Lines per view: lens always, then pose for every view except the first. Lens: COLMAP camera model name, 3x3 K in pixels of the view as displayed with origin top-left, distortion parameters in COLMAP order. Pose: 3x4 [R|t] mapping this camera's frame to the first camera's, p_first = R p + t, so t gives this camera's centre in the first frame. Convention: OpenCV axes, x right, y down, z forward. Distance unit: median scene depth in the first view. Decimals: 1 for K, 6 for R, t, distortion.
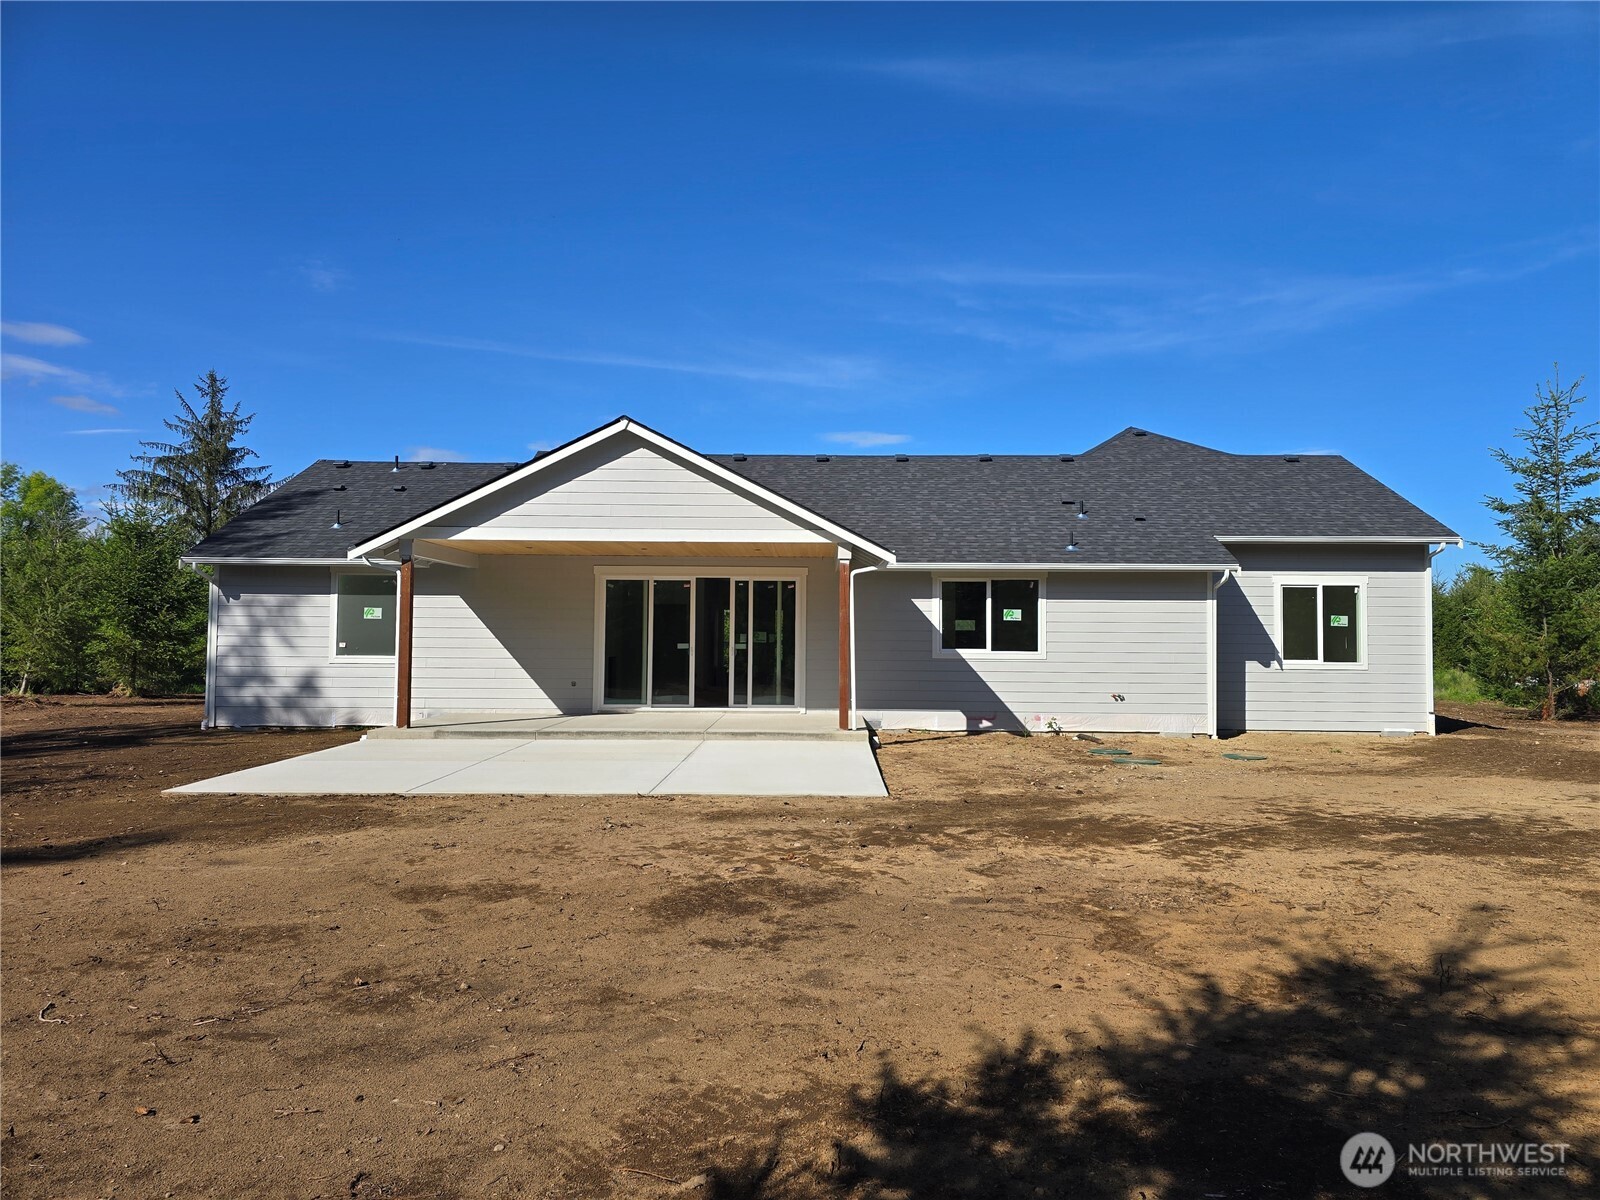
lens RADIAL K [[1018.1, 0, 800.0], [0, 1018.1, 600.0], [0, 0, 1]] dist [-0.002196, -0.001859]
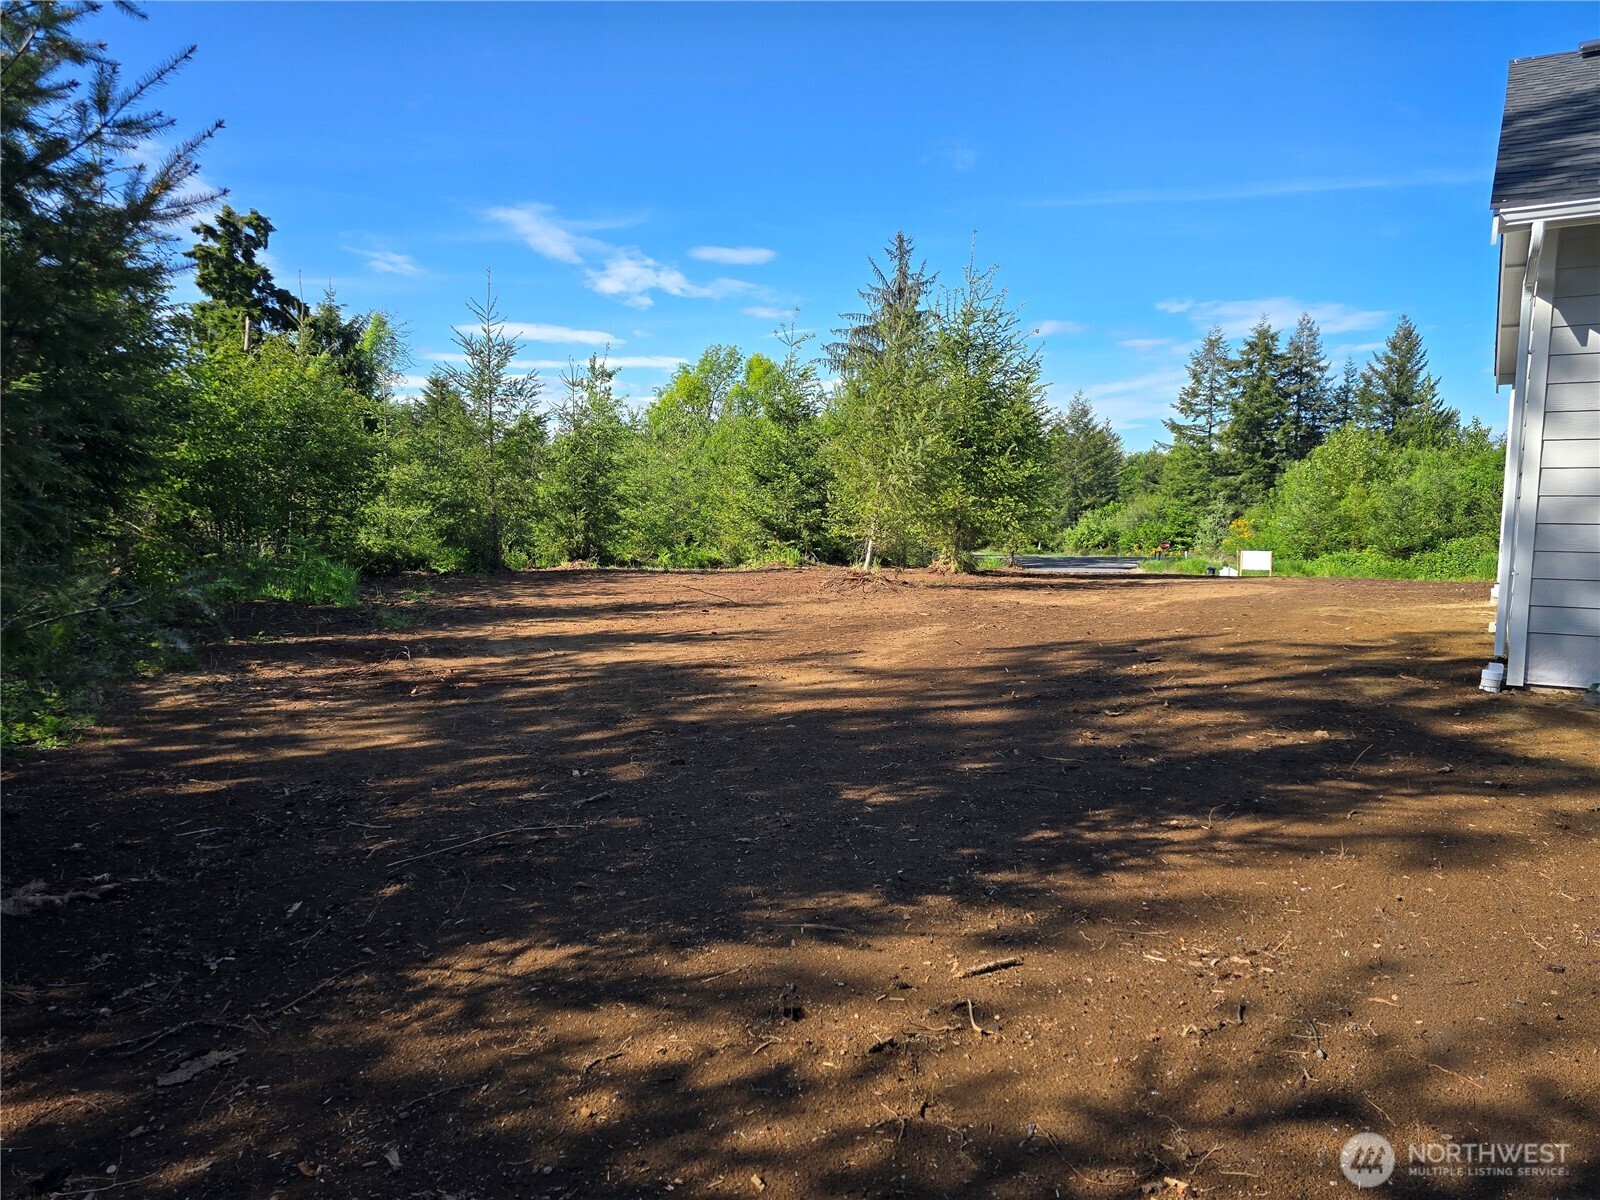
lens RADIAL K [[1018.1, 0, 800.0], [0, 1018.1, 600.0], [0, 0, 1]] dist [-0.002196, -0.001859]
pose [[0.836053, 0.042908, -0.546969, -0.112734], [0.025509, 0.992819, 0.116875, 0.008152], [0.548056, -0.111666, 0.828954, 0.104077]]
